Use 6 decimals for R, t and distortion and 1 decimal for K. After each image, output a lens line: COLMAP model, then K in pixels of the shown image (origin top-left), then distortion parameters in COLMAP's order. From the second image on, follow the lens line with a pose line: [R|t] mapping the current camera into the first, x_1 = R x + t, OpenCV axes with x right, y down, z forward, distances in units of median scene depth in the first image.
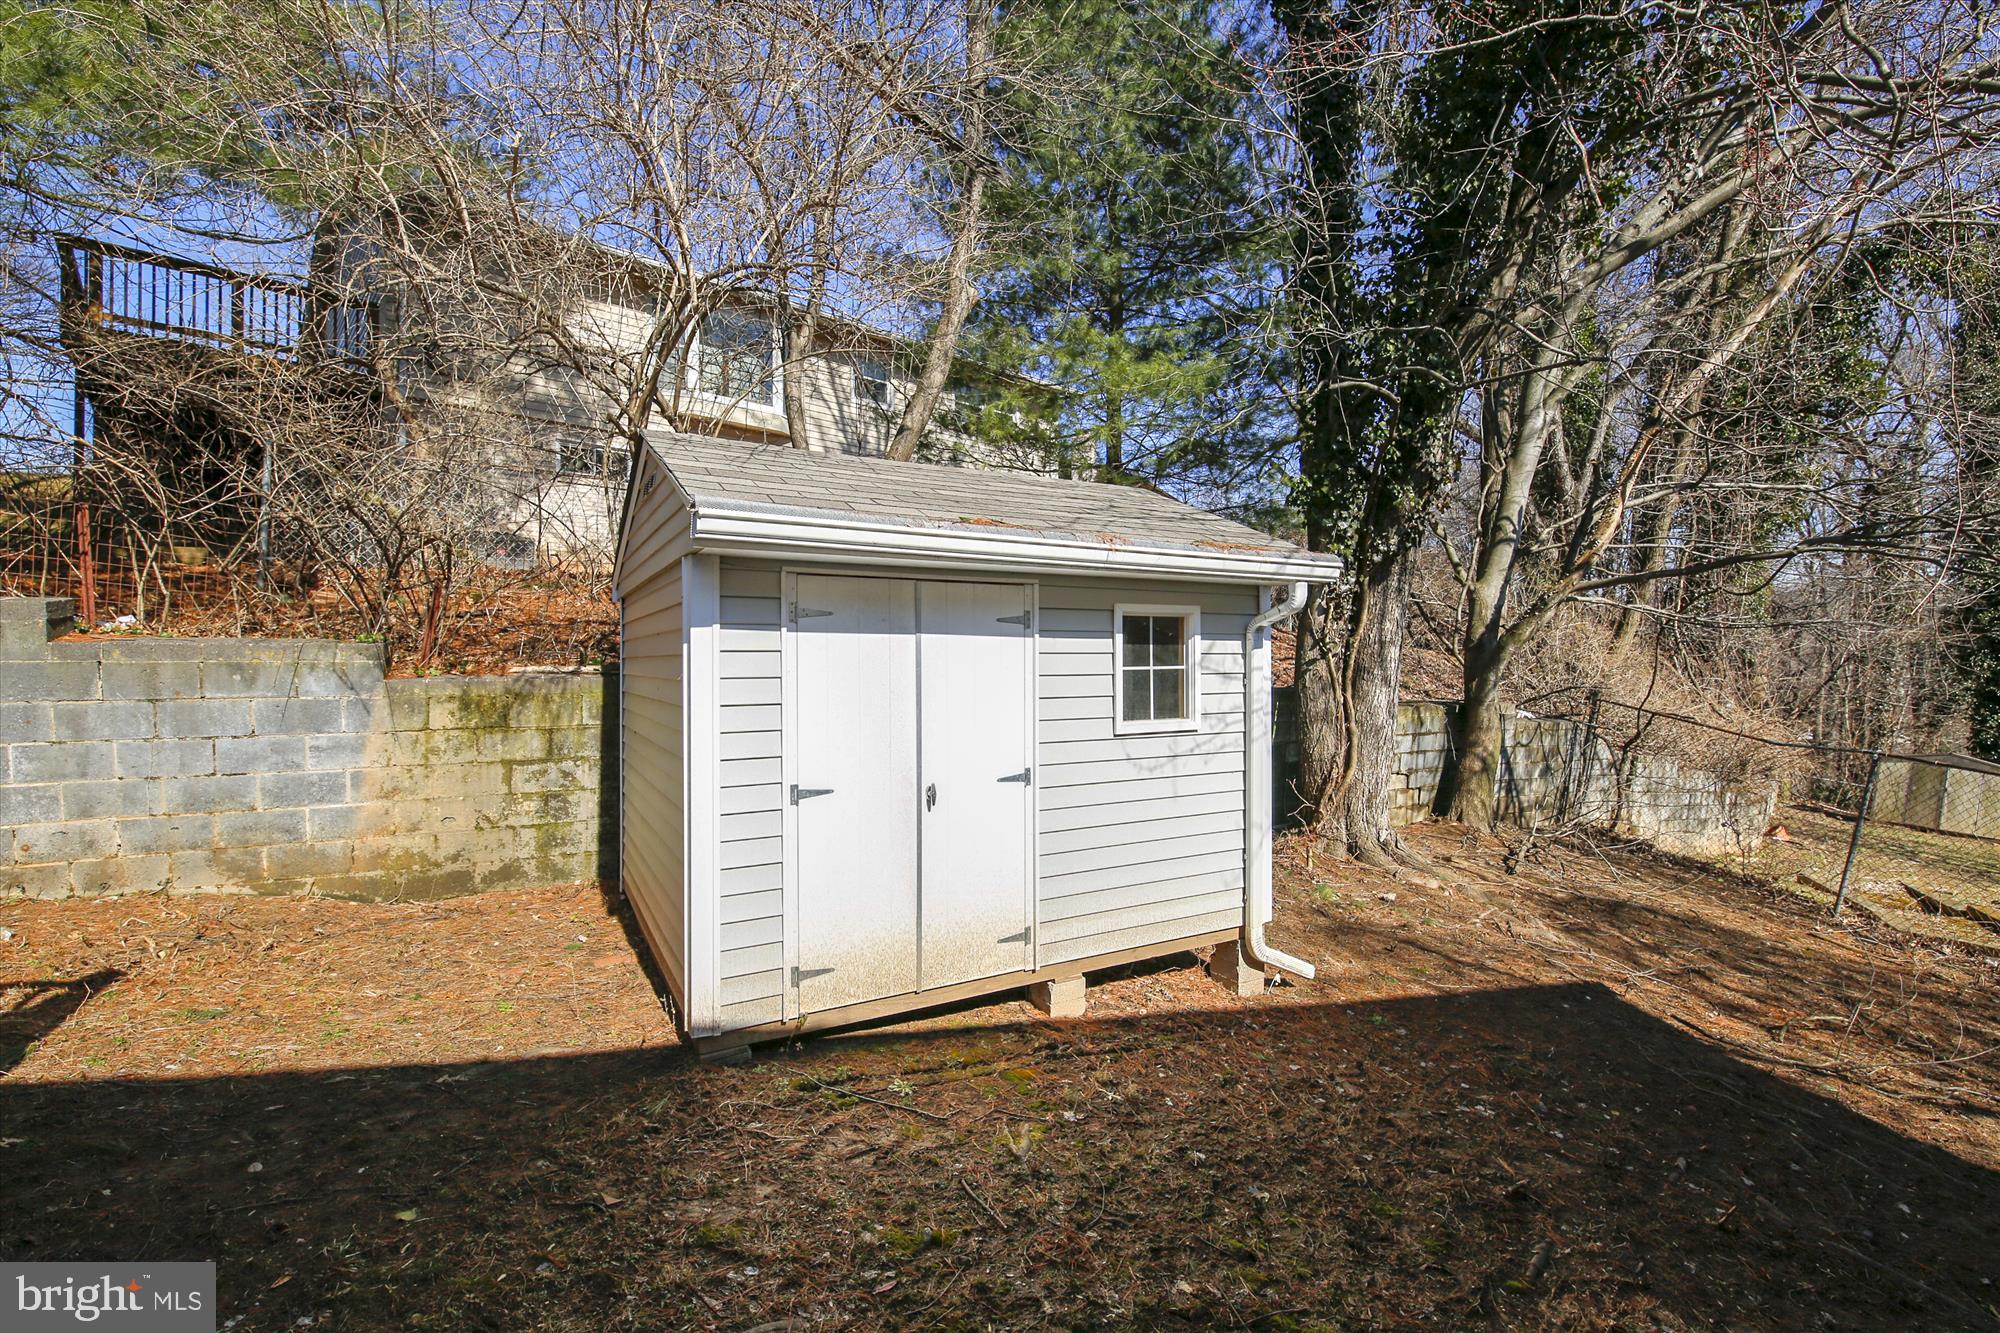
lens RADIAL K [[875.2, 0, 1000.4], [0, 875.2, 659.6], [0, 0, 1]] dist [-0.017897, -0.001288]
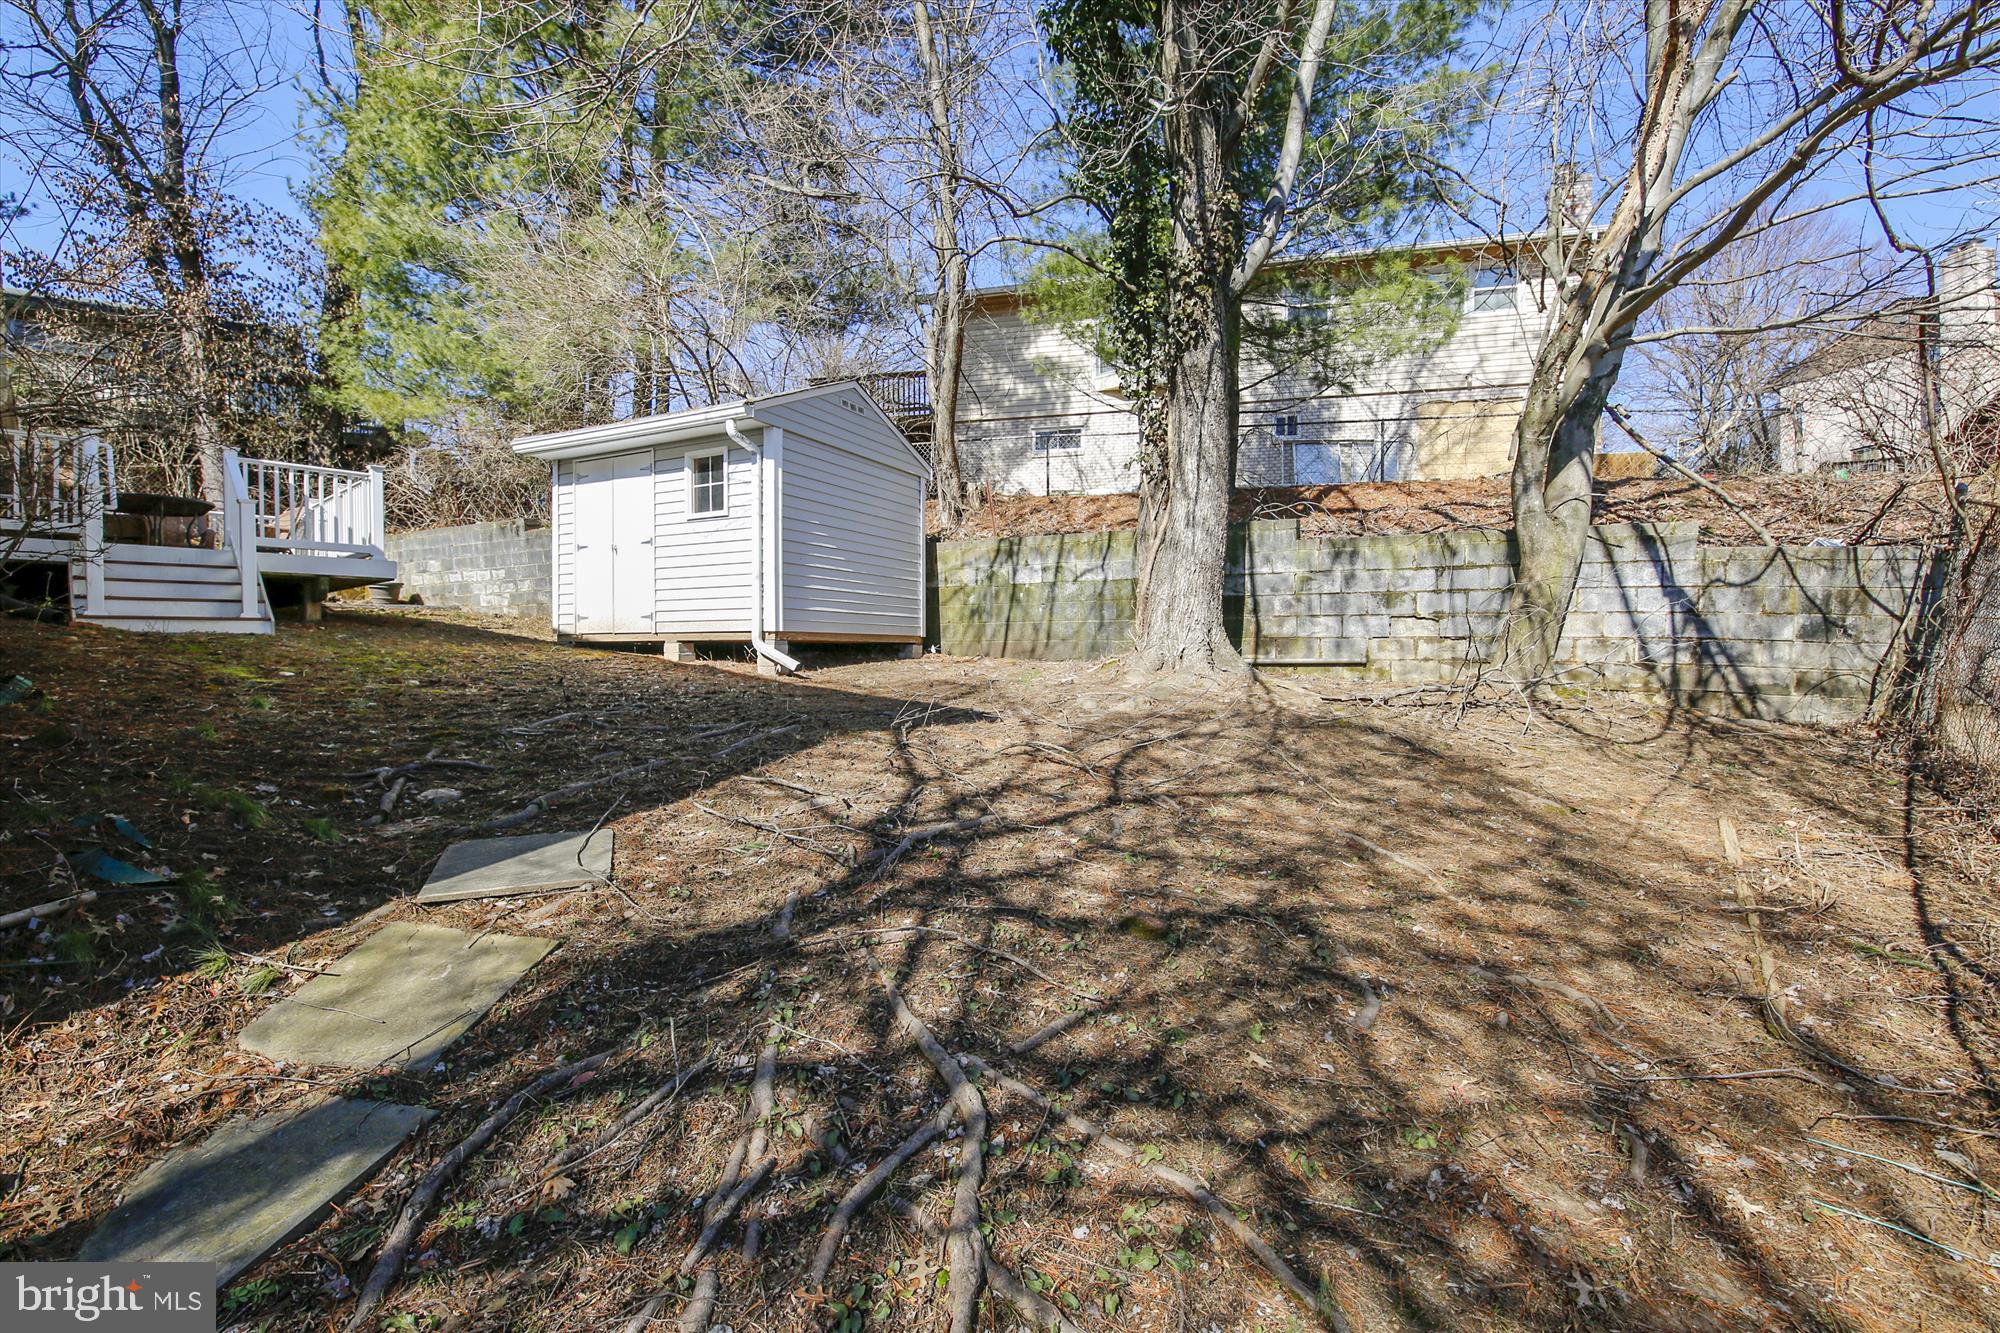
lens RADIAL K [[875.2, 0, 996.7], [0, 875.2, 661.2], [0, 0, 1]] dist [-0.017897, -0.001288]
pose [[0.547066, 0.005722, -0.837070, 2.045959], [-0.000466, 0.999979, 0.006531, 0.369732], [0.837089, -0.003183, 0.547057, 0.486592]]
